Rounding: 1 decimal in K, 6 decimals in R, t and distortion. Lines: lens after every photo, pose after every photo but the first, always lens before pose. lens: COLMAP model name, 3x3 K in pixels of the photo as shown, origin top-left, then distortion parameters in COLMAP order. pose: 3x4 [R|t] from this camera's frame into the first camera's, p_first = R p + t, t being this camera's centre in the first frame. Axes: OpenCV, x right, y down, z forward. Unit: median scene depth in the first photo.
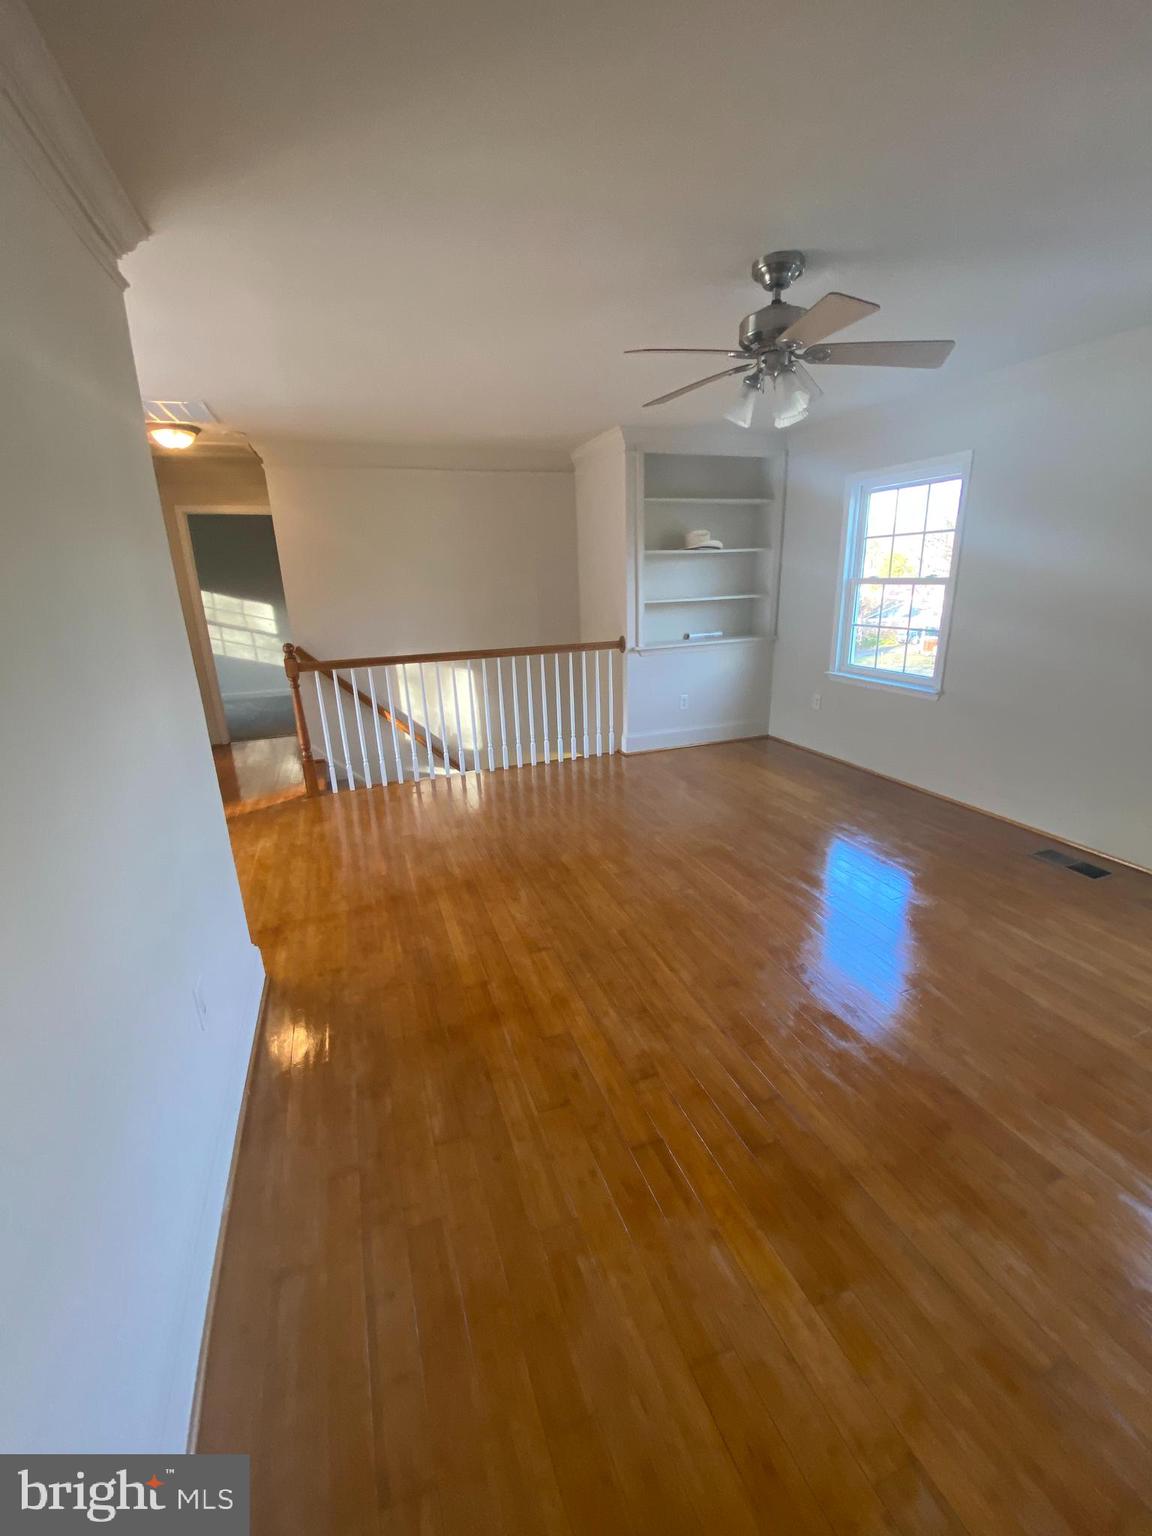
lens RADIAL K [[627.0, 0, 582.4], [0, 627.0, 765.3], [0, 0, 1]] dist [0.022340, -0.021032]
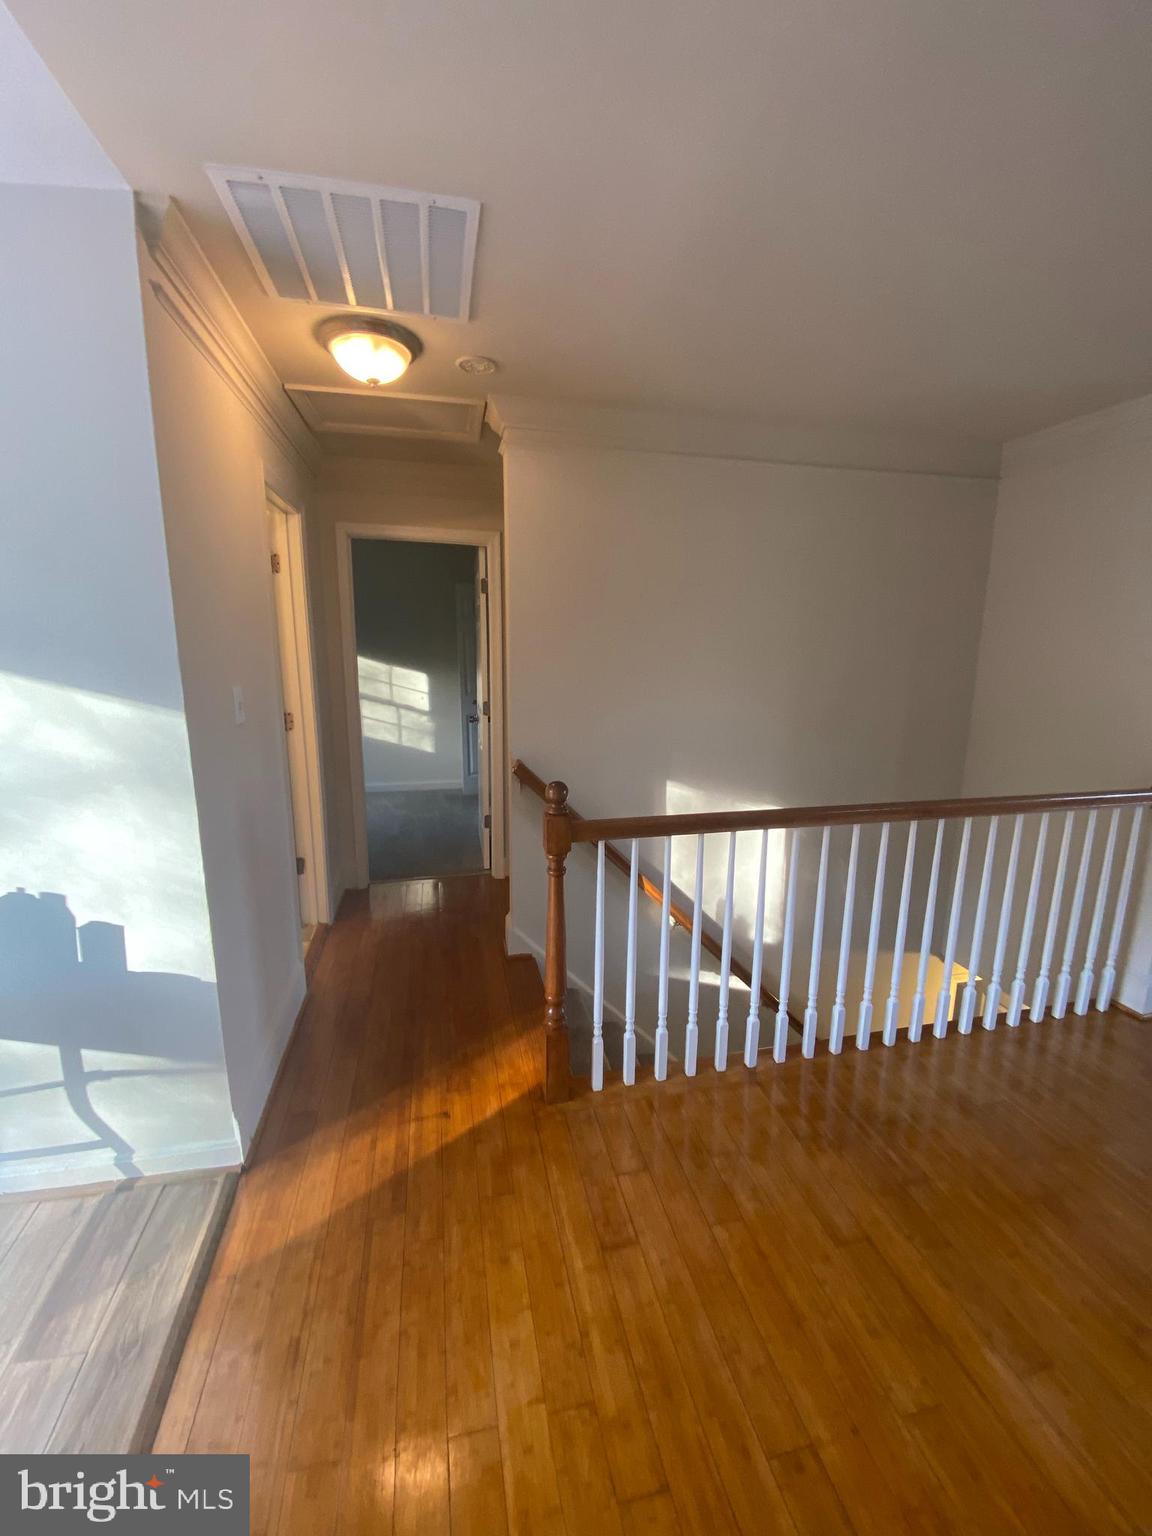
lens RADIAL K [[619.4, 0, 580.1], [0, 619.4, 769.8], [0, 0, 1]] dist [0.021022, -0.023216]
pose [[0.989669, 0.066103, -0.127223, -0.321665], [-0.077983, 0.992813, -0.090784, -0.132691], [0.120307, 0.099767, 0.987711, 0.455776]]
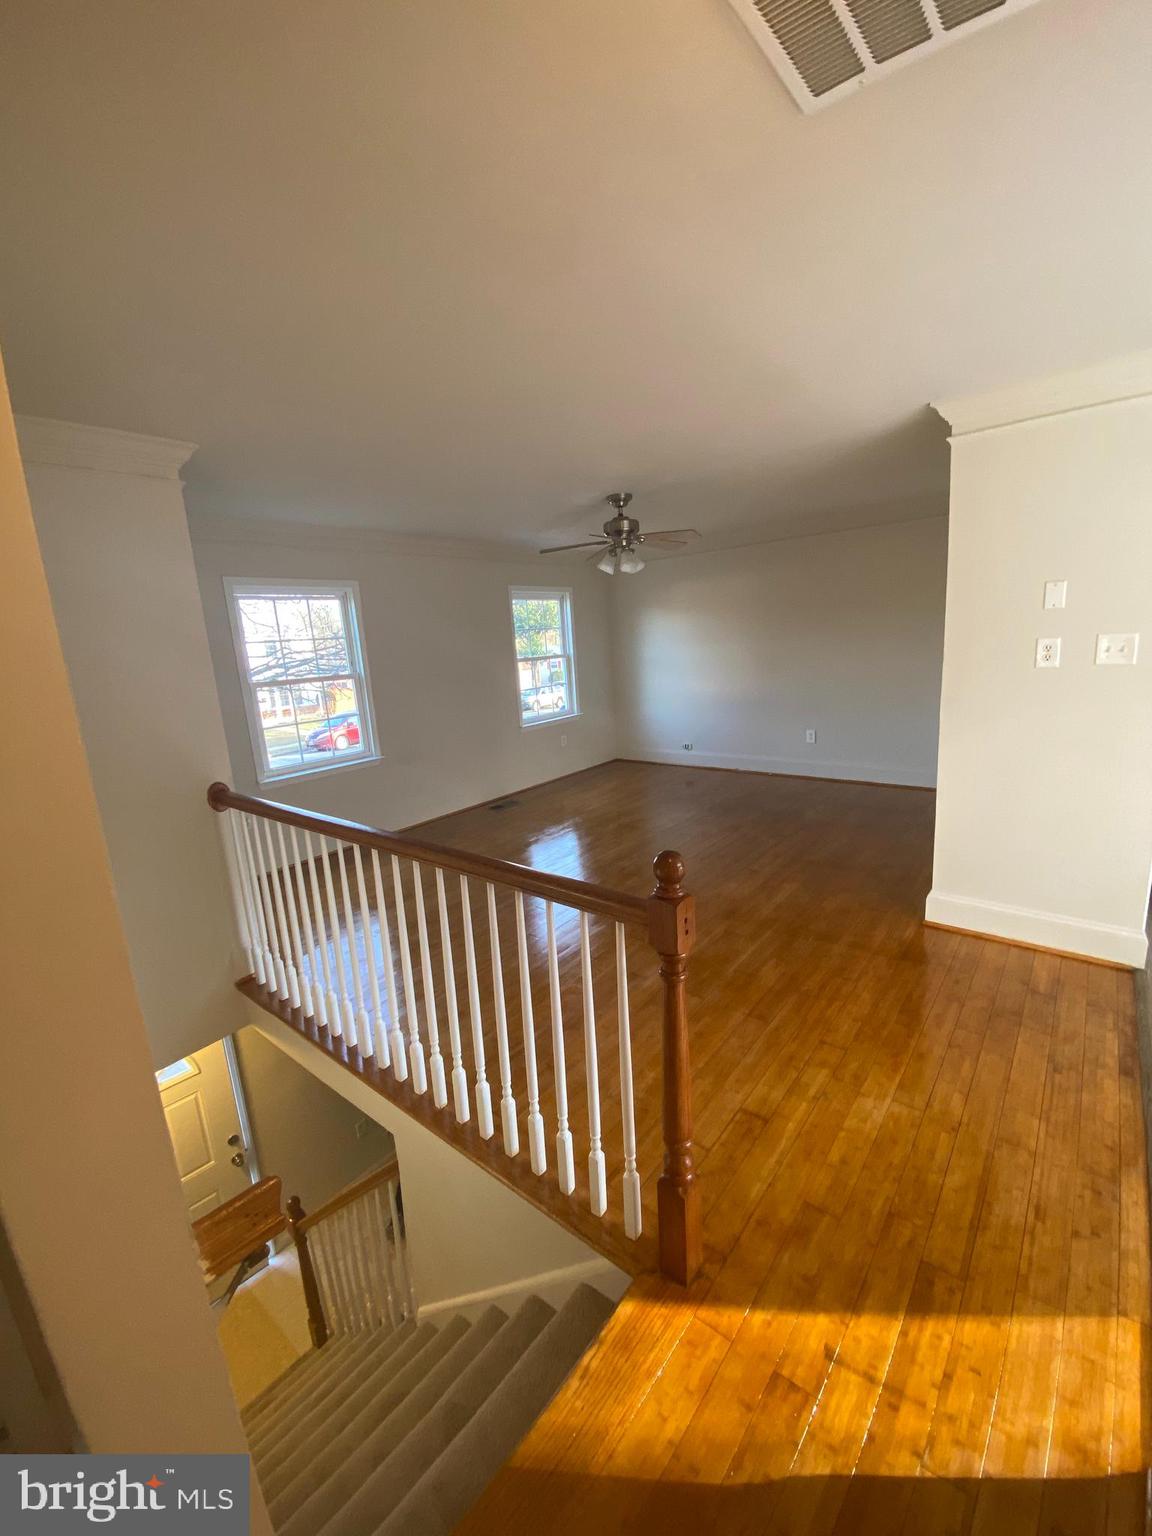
lens RADIAL K [[623.0, 0, 580.9], [0, 623.0, 766.8], [0, 0, 1]] dist [0.009702, -0.016201]
pose [[-0.499316, -0.119069, 0.858199, -0.586198], [0.325939, 0.891938, 0.313387, -0.286526], [-0.802775, 0.436200, -0.406549, 0.942001]]
